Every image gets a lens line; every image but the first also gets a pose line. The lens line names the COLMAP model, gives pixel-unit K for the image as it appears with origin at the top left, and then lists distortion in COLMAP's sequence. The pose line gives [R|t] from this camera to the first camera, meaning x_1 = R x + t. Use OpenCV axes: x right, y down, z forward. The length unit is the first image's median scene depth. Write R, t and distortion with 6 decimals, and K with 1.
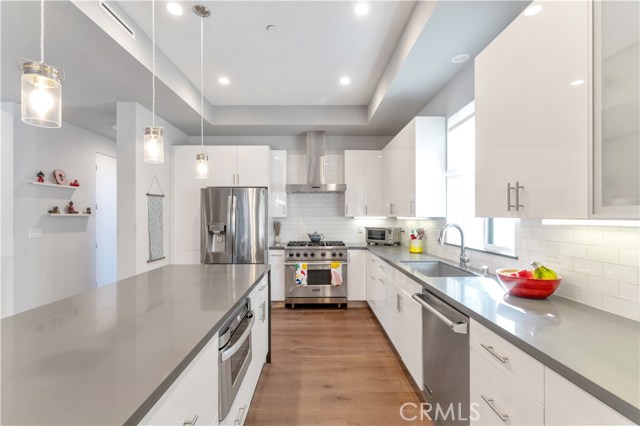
lens RADIAL K [[286.6, 0, 318.4], [0, 286.6, 216.5], [0, 0, 1]] dist [-0.010402, 0.005582]
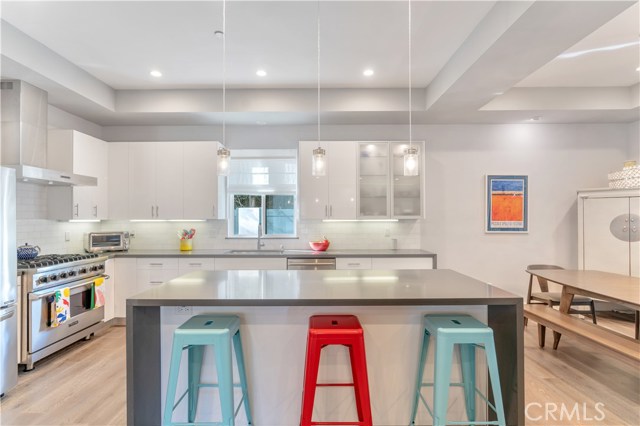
lens RADIAL K [[304.7, 0, 317.3], [0, 304.7, 217.2], [0, 0, 1]] dist [-0.004691, 0.002877]
pose [[0.013687, 0.008265, 0.999872, -0.804861], [0.002785, 0.999962, -0.008304, 0.004061], [-0.999902, 0.002899, 0.013664, 0.418876]]
